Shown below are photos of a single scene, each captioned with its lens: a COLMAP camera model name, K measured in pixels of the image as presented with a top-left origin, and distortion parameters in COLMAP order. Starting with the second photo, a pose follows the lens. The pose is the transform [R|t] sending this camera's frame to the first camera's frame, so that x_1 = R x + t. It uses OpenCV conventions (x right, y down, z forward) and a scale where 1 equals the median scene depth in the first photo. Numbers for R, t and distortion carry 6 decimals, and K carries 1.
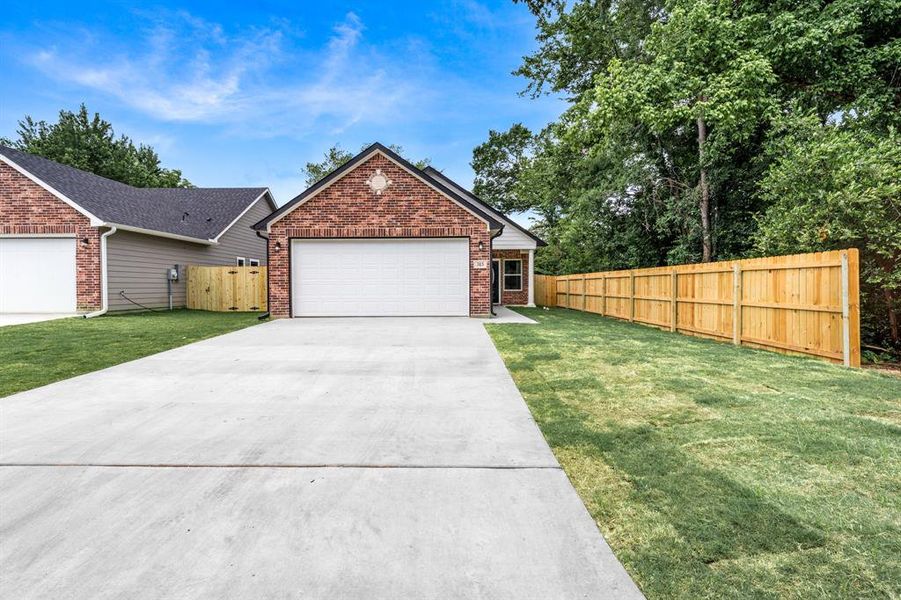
lens RADIAL K [[308.3, 0, 448.8], [0, 308.3, 294.3], [0, 0, 1]] dist [0.001109, 0.000181]
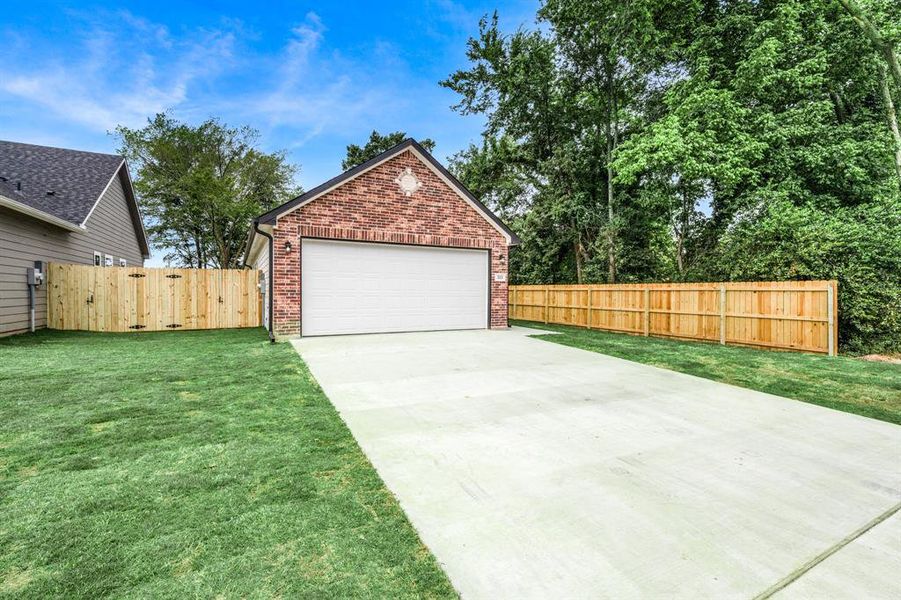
lens RADIAL K [[311.7, 0, 455.0], [0, 311.7, 302.0], [0, 0, 1]] dist [0.002977, 0.000089]
pose [[0.927953, 0.000991, 0.372695, -0.438733], [-0.000544, 0.999999, -0.001304, -0.015218], [-0.372696, 0.001008, 0.927953, 0.109327]]
